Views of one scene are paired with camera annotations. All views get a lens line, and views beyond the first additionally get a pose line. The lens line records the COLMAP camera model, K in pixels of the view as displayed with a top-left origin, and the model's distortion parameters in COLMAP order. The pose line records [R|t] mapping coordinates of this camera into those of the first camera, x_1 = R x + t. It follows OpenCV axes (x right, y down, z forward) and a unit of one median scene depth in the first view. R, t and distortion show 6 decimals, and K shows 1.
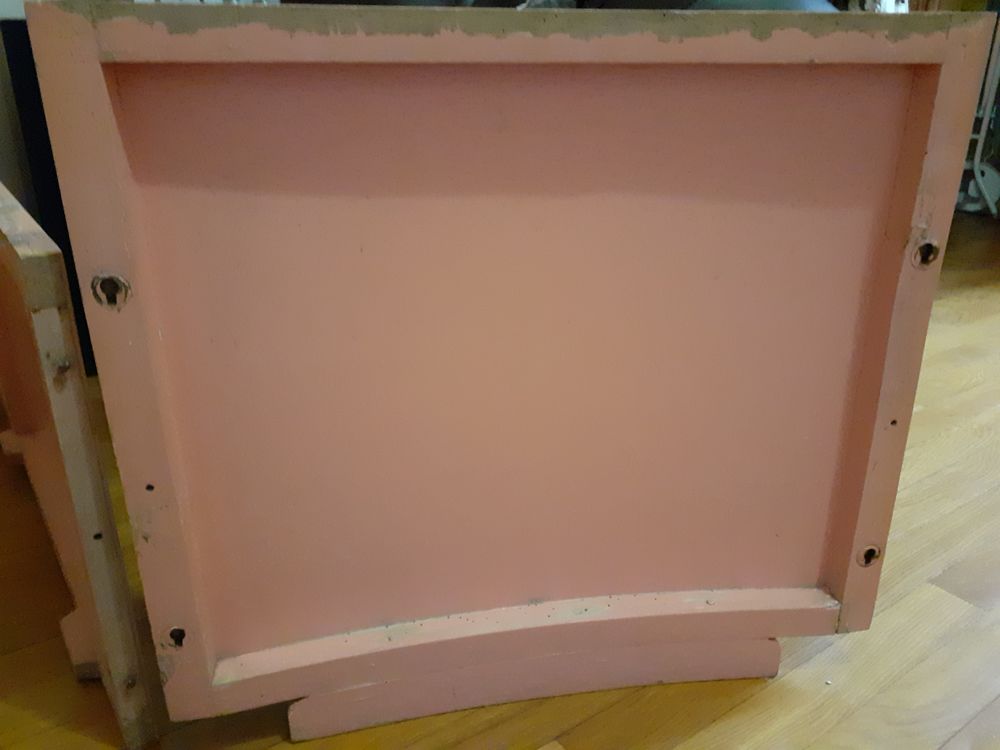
lens RADIAL K [[786.5, 0, 500.0], [0, 786.5, 375.0], [0, 0, 1]] dist [-0.005882, -0.001765]
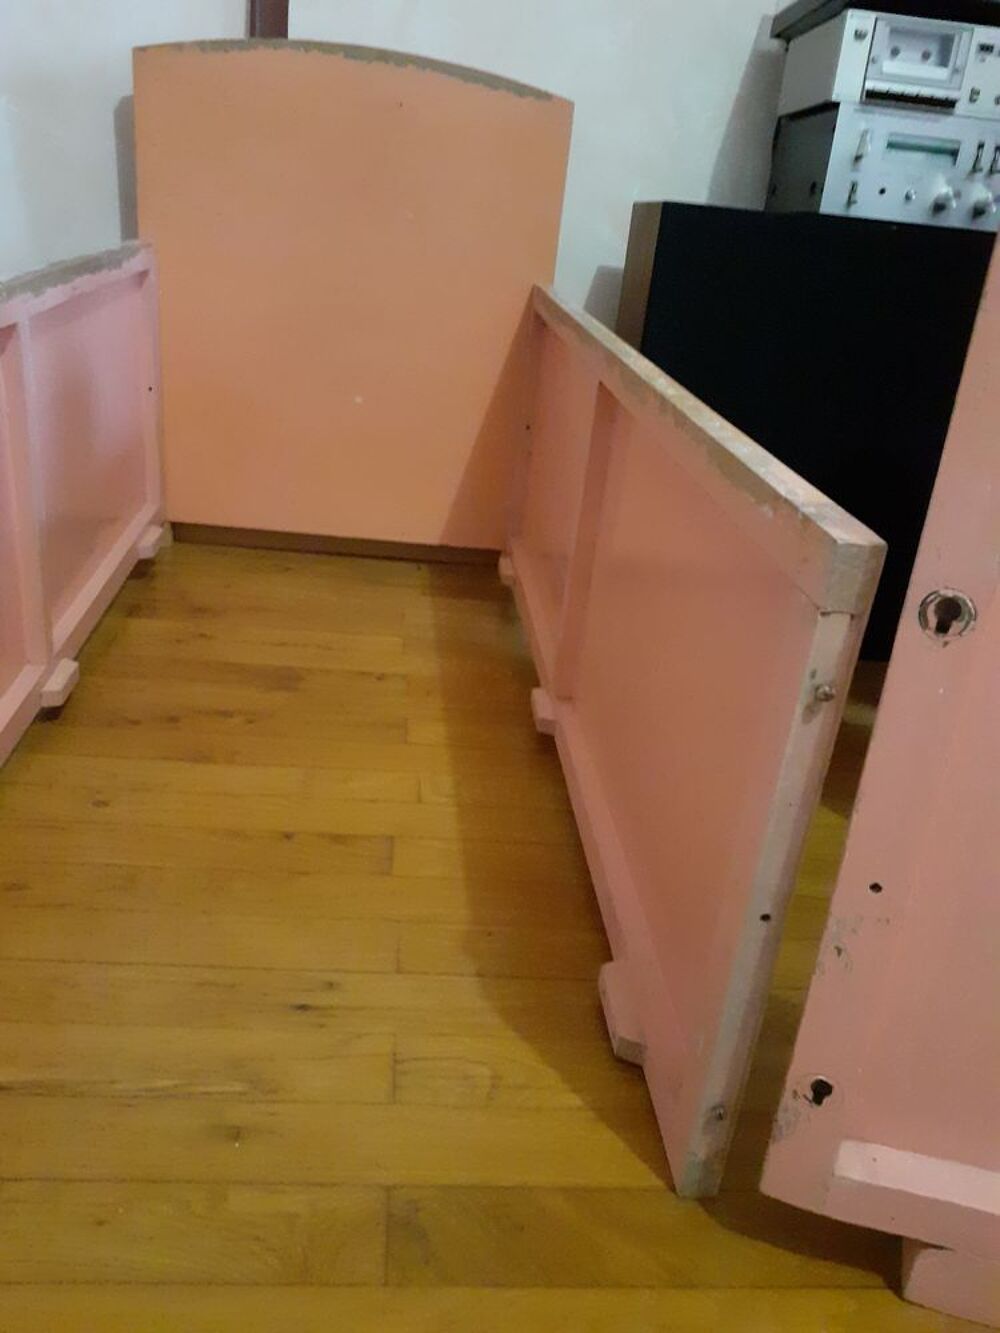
lens RADIAL K [[1066.4, 0, 503.0], [0, 1066.4, 635.4], [0, 0, 1]] dist [-0.002000, -0.003537]
pose [[0.858334, 0.266709, -0.438326, -0.358606], [-0.280334, 0.959274, 0.034738, -0.011127], [0.429739, 0.093061, 0.898145, -0.012713]]
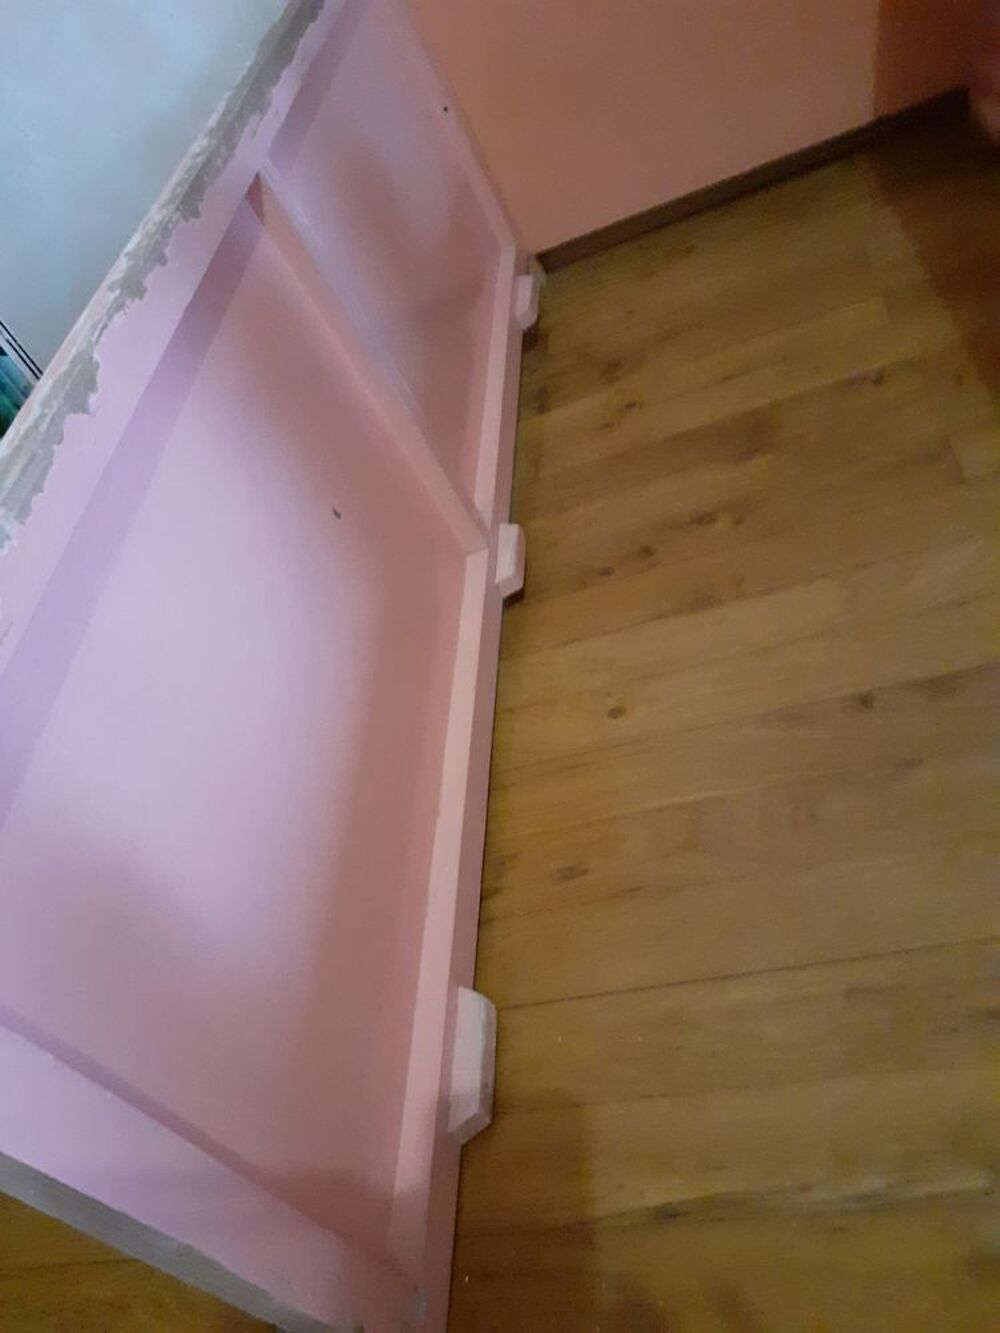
lens RADIAL K [[1045.7, 0, 498.5], [0, 1045.7, 629.7], [0, 0, 1]] dist [0.040419, -0.002385]
pose [[0.690792, 0.177461, -0.700938, -0.743530], [0.182508, 0.895229, 0.406517, -0.189078], [0.699641, -0.408745, 0.586029, 0.391673]]
